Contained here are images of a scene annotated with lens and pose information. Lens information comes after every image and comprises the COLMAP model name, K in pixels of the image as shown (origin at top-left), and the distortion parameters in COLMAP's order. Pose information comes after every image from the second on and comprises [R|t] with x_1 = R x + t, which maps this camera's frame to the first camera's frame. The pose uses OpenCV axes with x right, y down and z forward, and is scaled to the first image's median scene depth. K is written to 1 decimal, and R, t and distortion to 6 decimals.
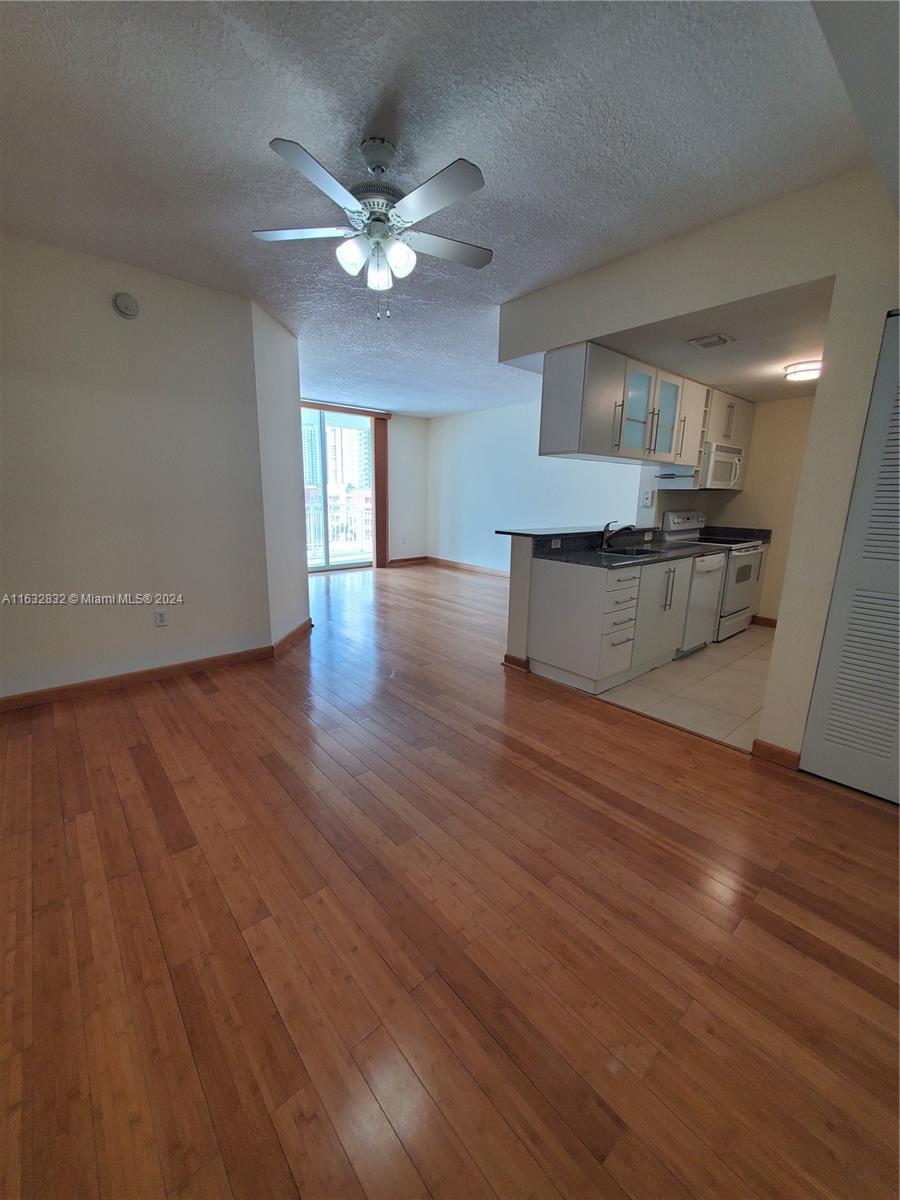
lens RADIAL K [[478.1, 0, 439.3], [0, 478.1, 596.6], [0, 0, 1]] dist [0.005424, -0.000096]
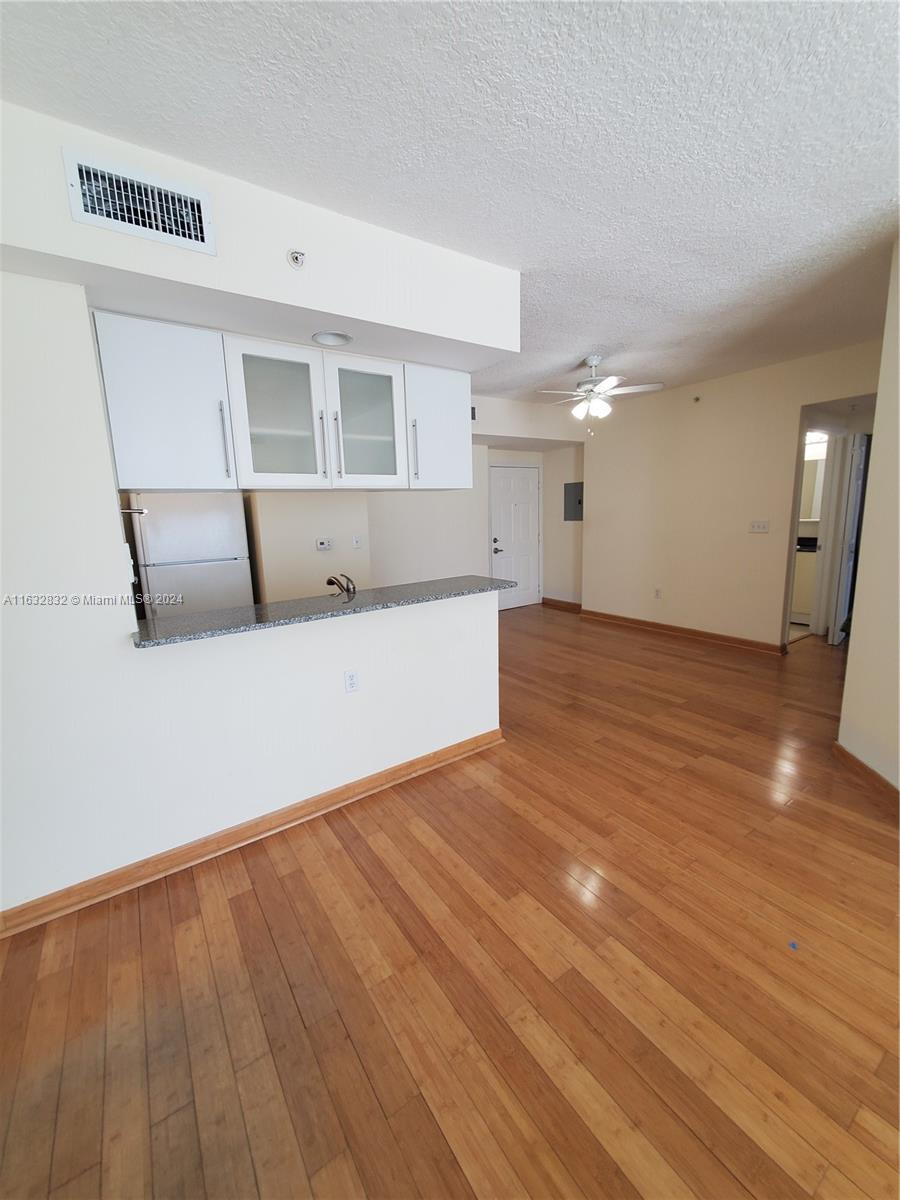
lens RADIAL K [[478.1, 0, 439.3], [0, 478.1, 596.6], [0, 0, 1]] dist [0.005424, -0.000096]
pose [[-0.993372, 0.003514, 0.114891, 0.149227], [0.046530, 0.926270, 0.373977, -0.398144], [-0.105106, 0.376844, -0.920294, 1.696902]]
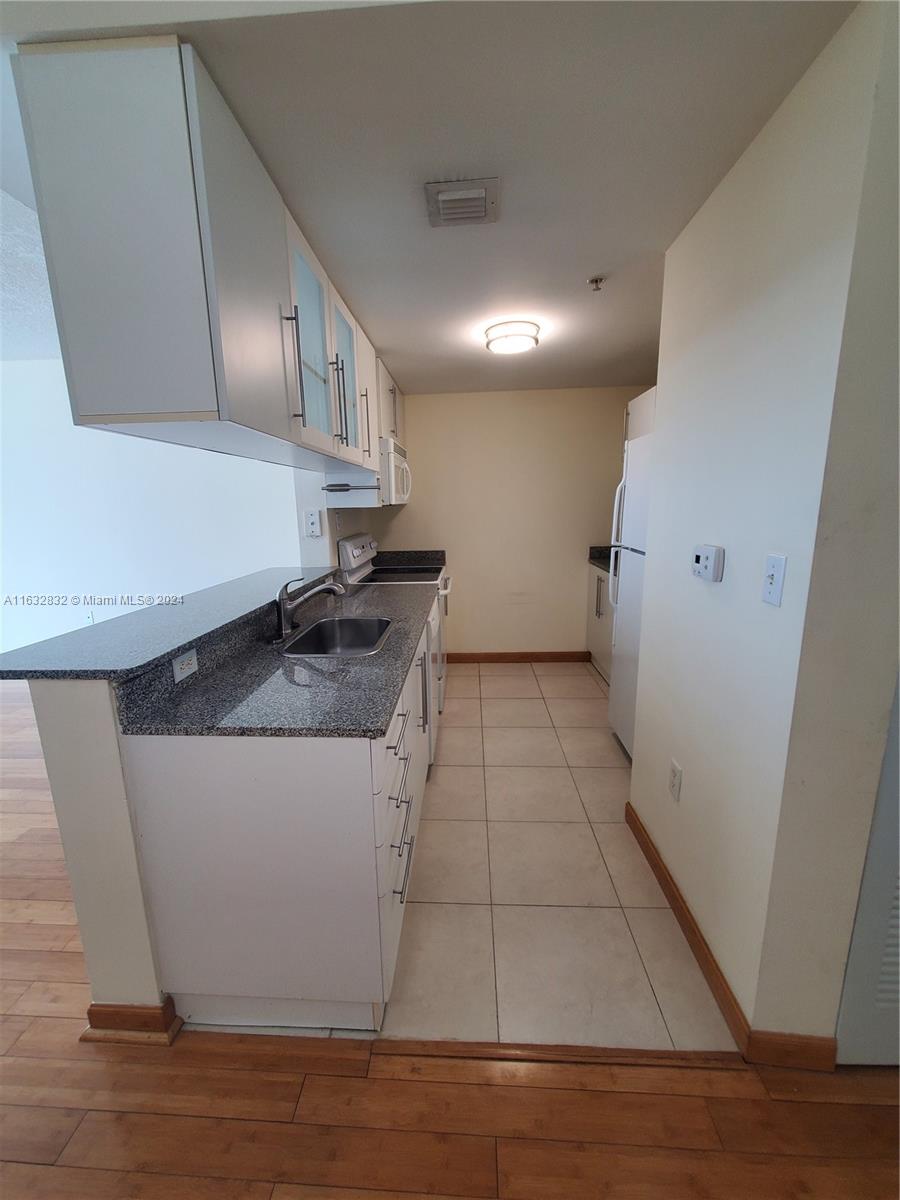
lens RADIAL K [[478.1, 0, 439.3], [0, 478.1, 596.6], [0, 0, 1]] dist [0.005424, -0.000096]
pose [[0.693392, -0.166367, 0.701092, 0.119058], [0.181733, 0.981904, 0.053266, -0.140265], [-0.697267, 0.090477, 0.711078, 0.552879]]
